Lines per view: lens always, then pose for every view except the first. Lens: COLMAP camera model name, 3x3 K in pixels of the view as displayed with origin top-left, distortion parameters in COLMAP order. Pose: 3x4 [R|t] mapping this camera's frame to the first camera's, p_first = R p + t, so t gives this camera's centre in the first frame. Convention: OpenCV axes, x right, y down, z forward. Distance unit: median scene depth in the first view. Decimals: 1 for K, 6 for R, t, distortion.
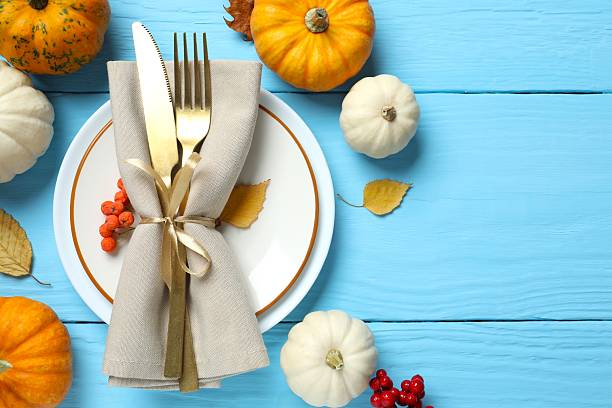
lens RADIAL K [[739.2, 0, 306.0], [0, 739.2, 204.0], [0, 0, 1]] dist [-0.007094, 0.011662]
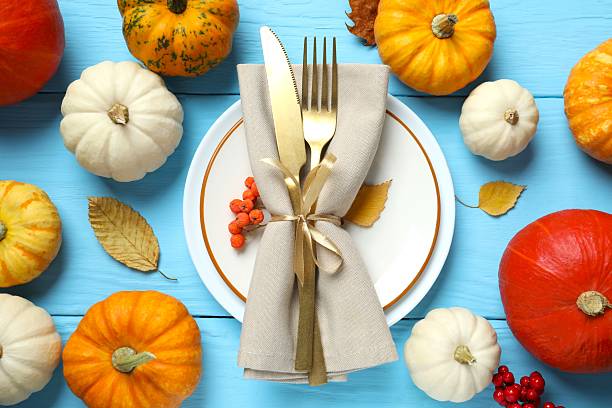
lens RADIAL K [[739.2, 0, 306.0], [0, 739.2, 204.0], [0, 0, 1]] dist [-0.007094, 0.011662]
pose [[0.999888, 0.010657, -0.010516, -0.162663], [-0.010736, 0.999915, -0.007441, 0.009483], [0.010436, 0.007553, 0.999917, -0.031884]]
